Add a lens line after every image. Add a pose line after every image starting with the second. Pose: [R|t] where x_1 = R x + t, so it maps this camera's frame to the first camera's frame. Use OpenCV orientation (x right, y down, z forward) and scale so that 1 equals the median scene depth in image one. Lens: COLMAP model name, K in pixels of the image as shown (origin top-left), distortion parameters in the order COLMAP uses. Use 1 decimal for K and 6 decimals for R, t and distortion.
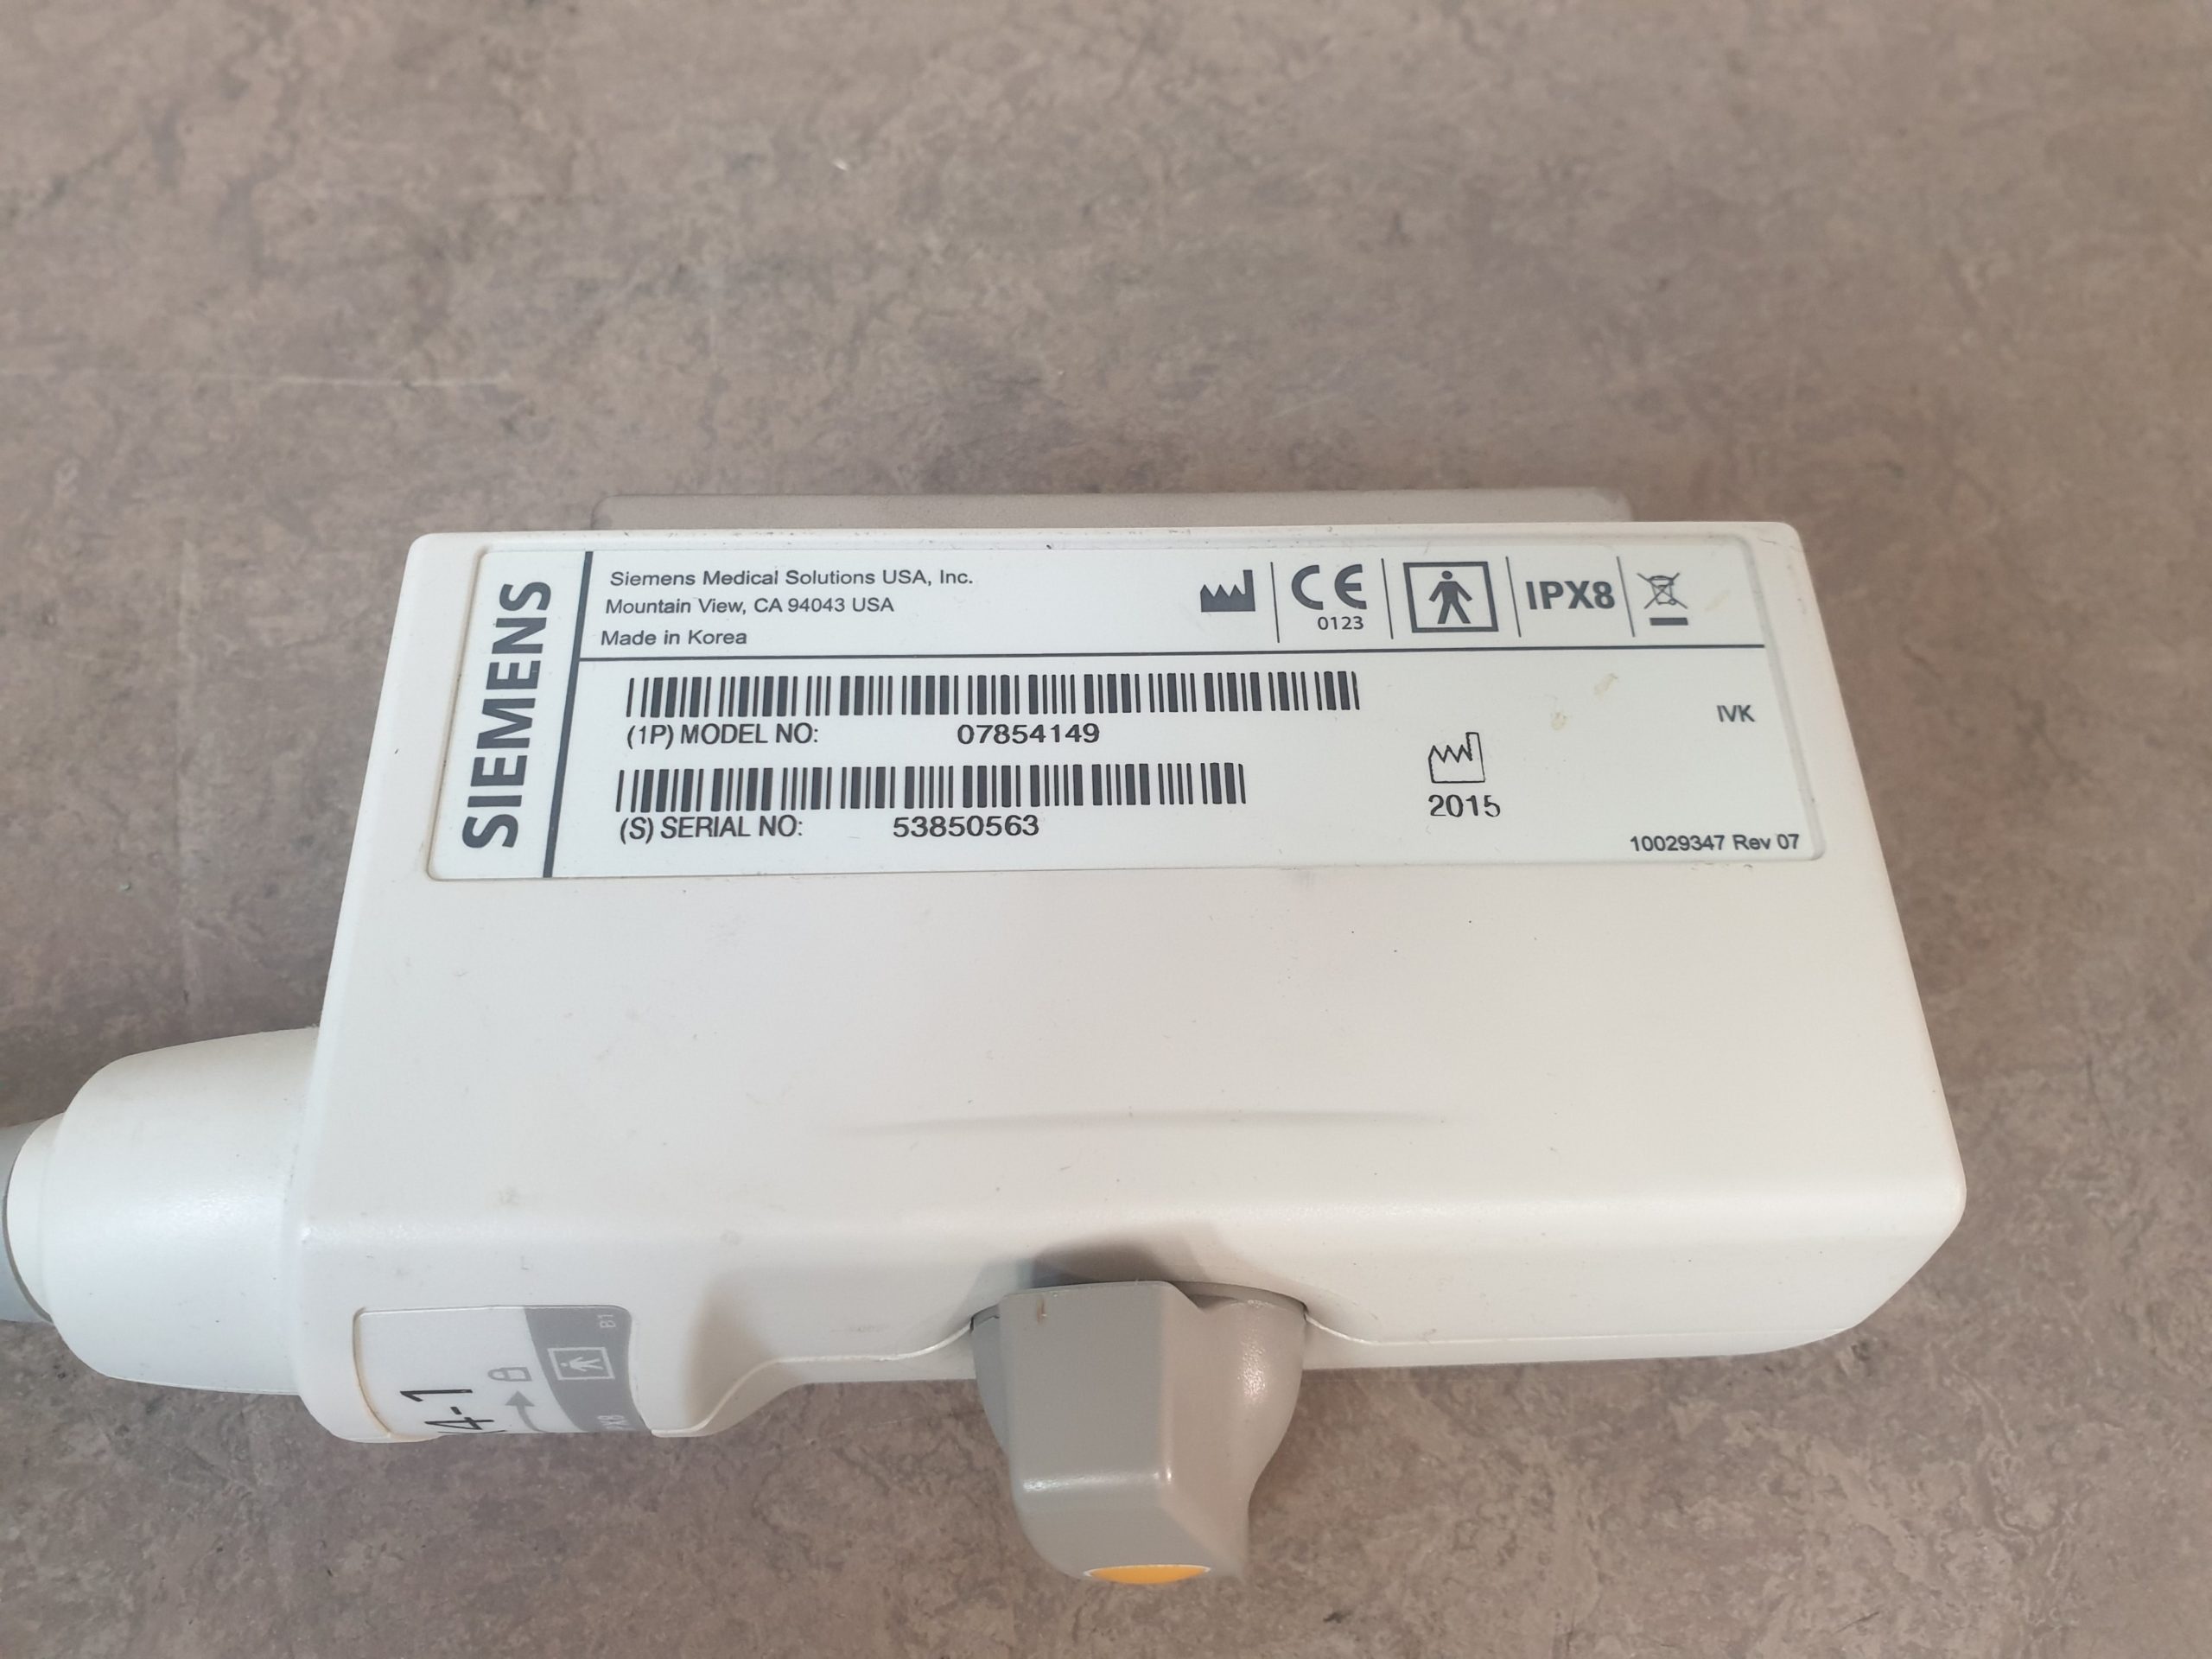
lens RADIAL K [[1784.6, 0, 1101.3], [0, 1784.6, 826.0], [0, 0, 1]] dist [-0.040487, 0.067732]
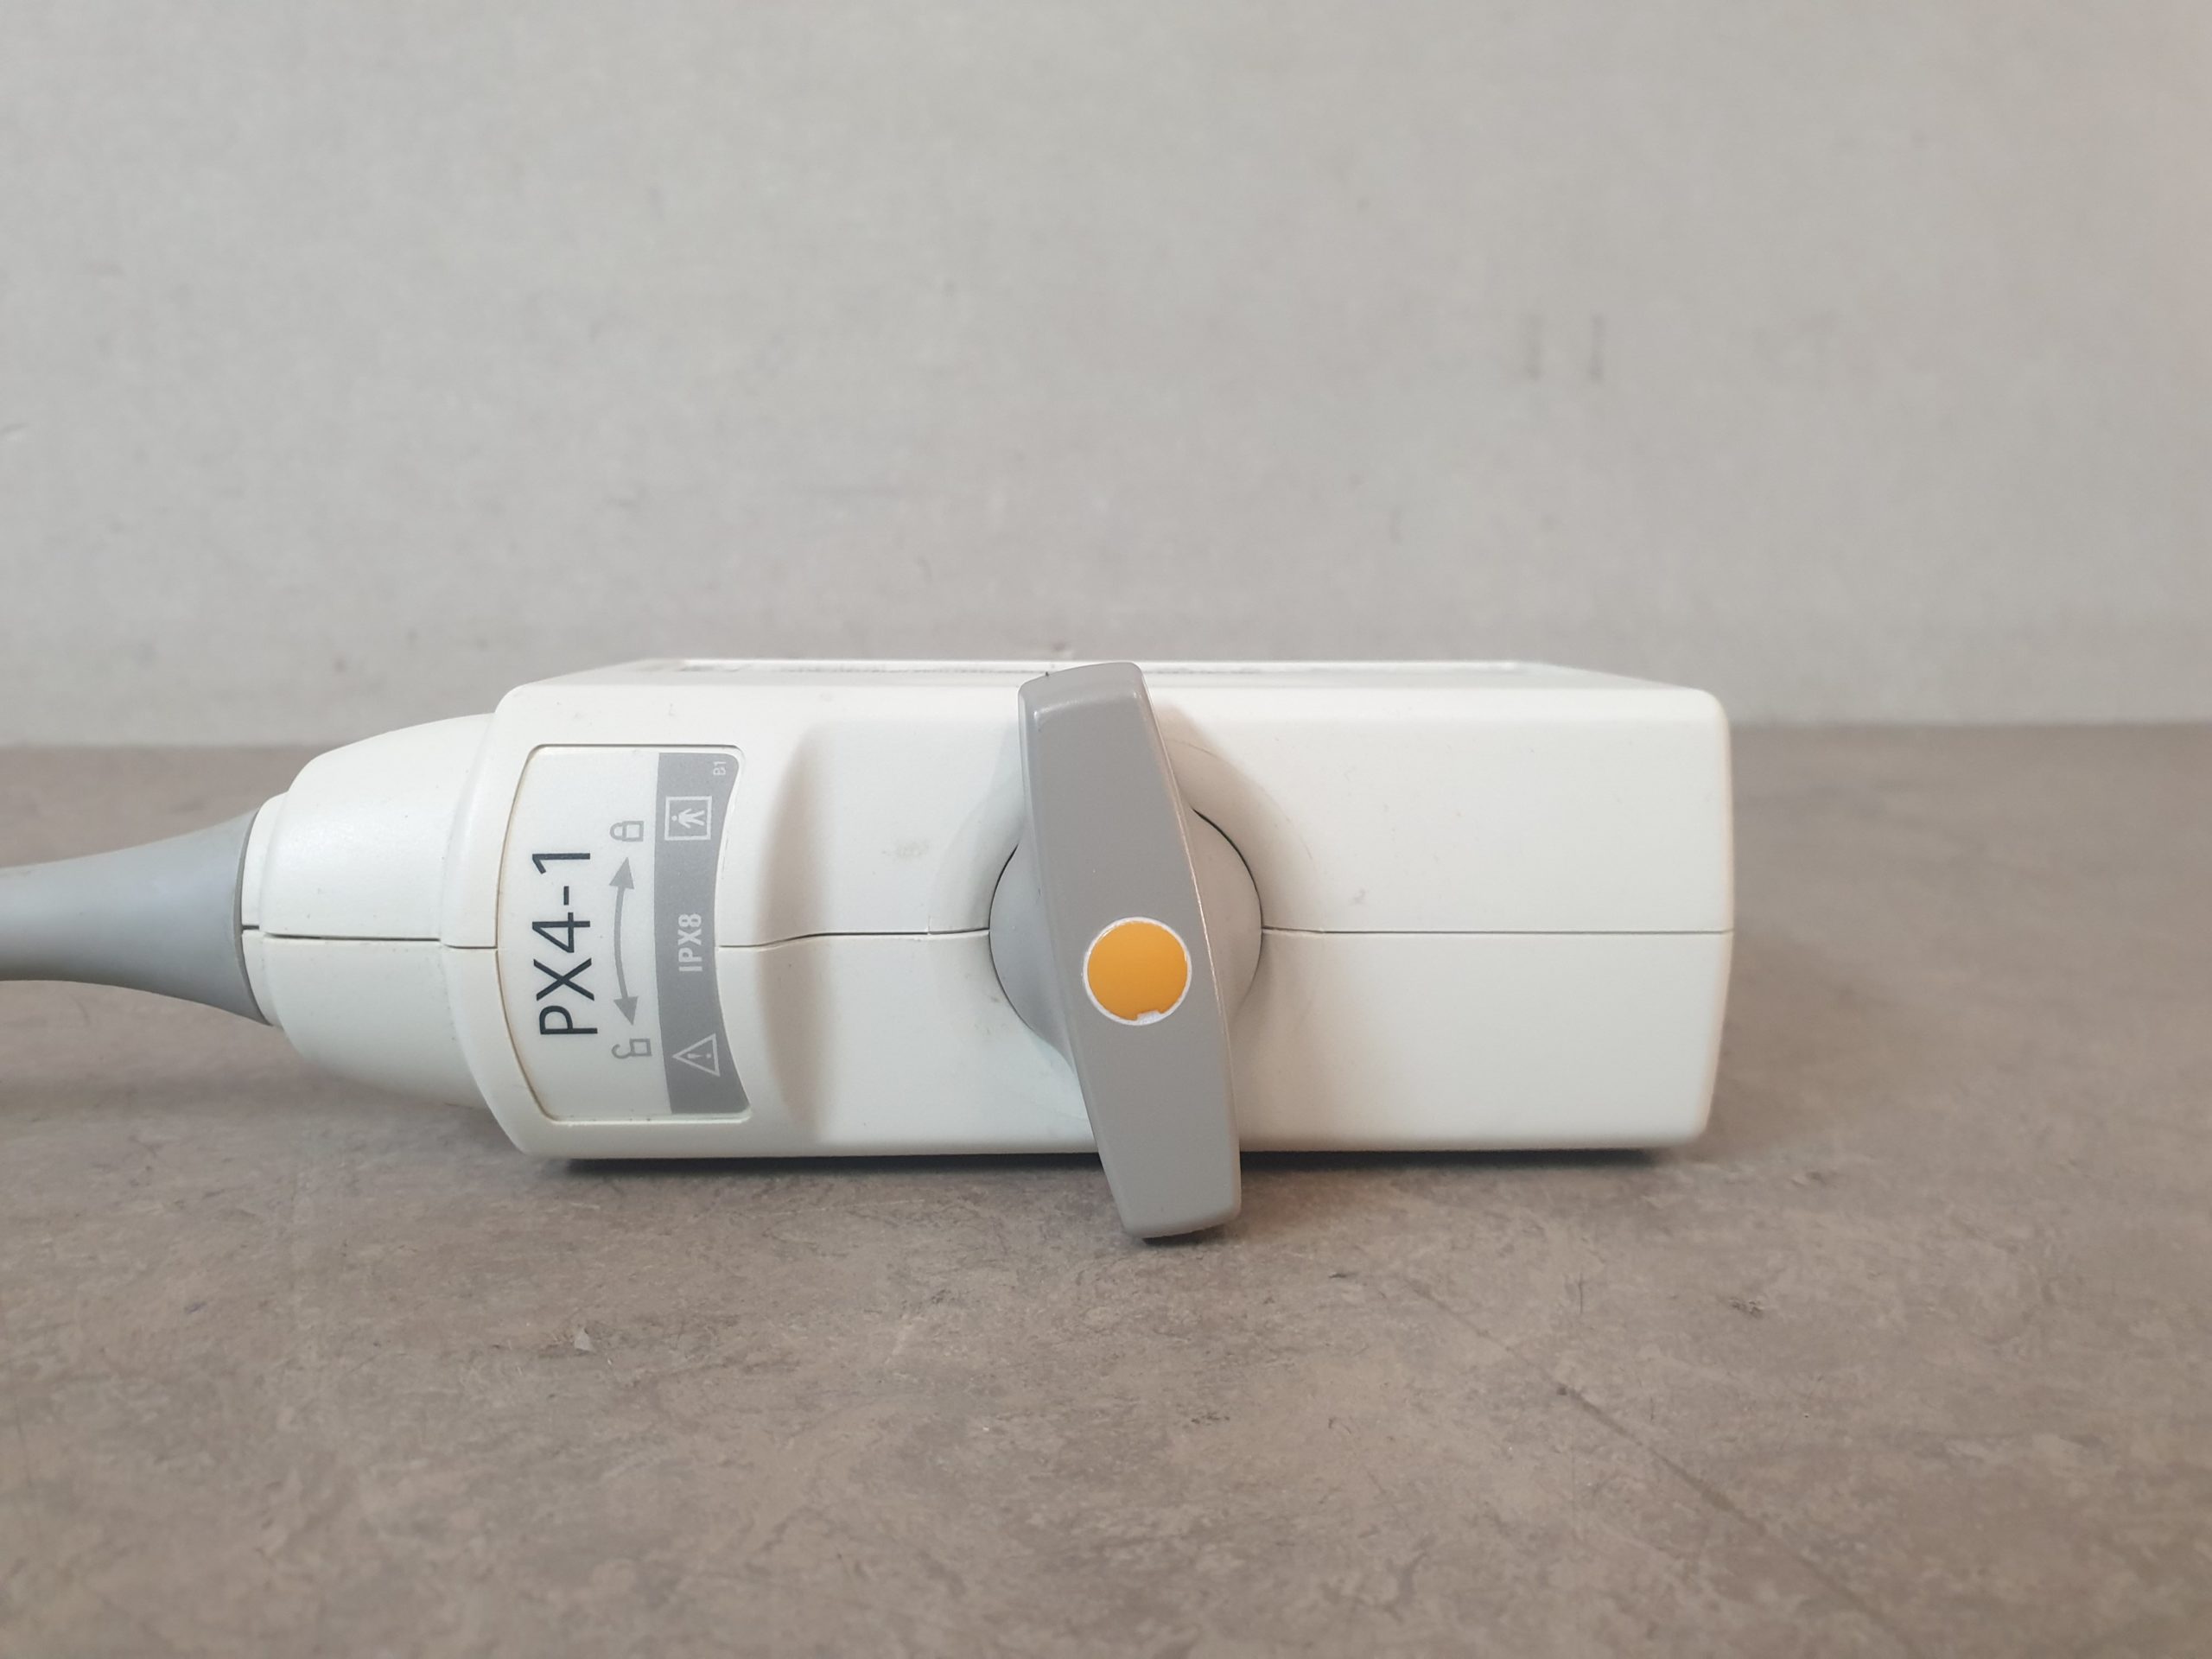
lens RADIAL K [[1784.6, 0, 1101.3], [0, 1784.6, 826.0], [0, 0, 1]] dist [-0.040487, 0.067732]
pose [[0.999686, -0.023334, 0.009124, -0.003923], [0.021193, 0.593313, -0.804693, 0.831286], [0.013364, 0.804634, 0.593621, 0.154110]]
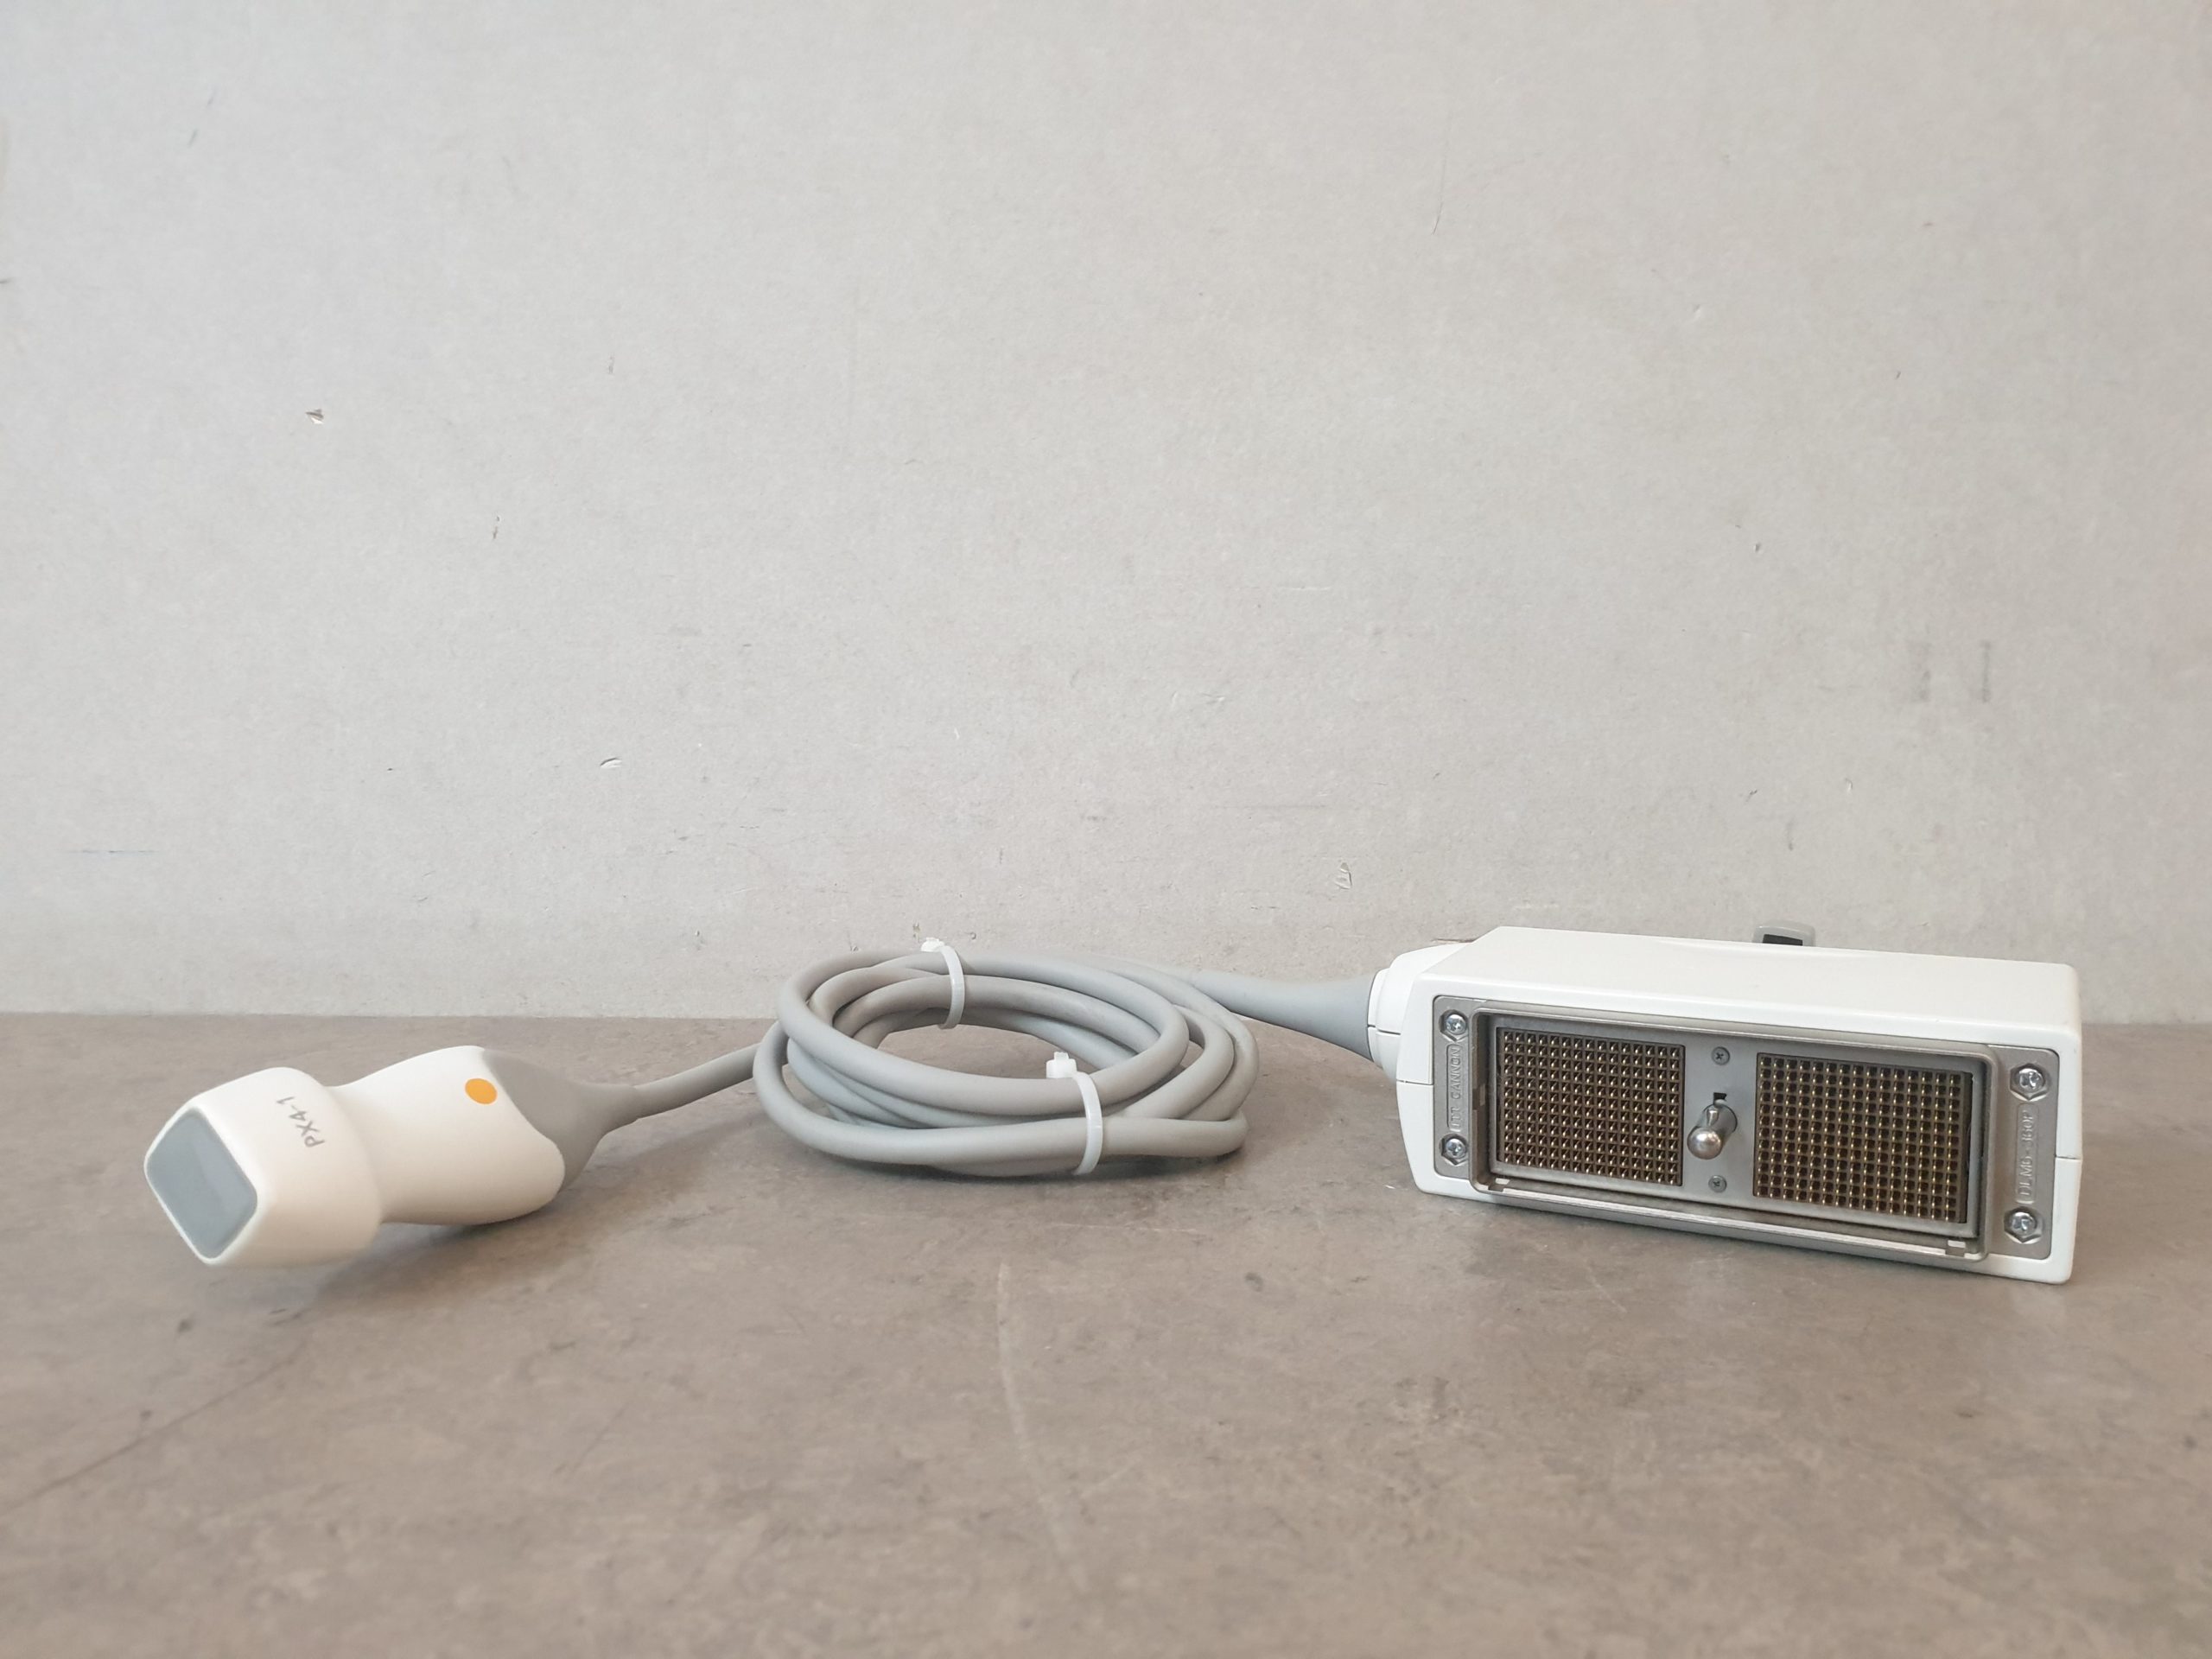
lens RADIAL K [[1744.6, 0, 1106.0], [0, 1744.6, 829.5], [0, 0, 1]] dist [0.010990, 0.006639]
pose [[0.988422, -0.016302, -0.150851, -0.174936], [-0.121584, 0.509669, -0.851736, 0.949179], [0.090769, 0.860216, 0.501786, -0.117082]]
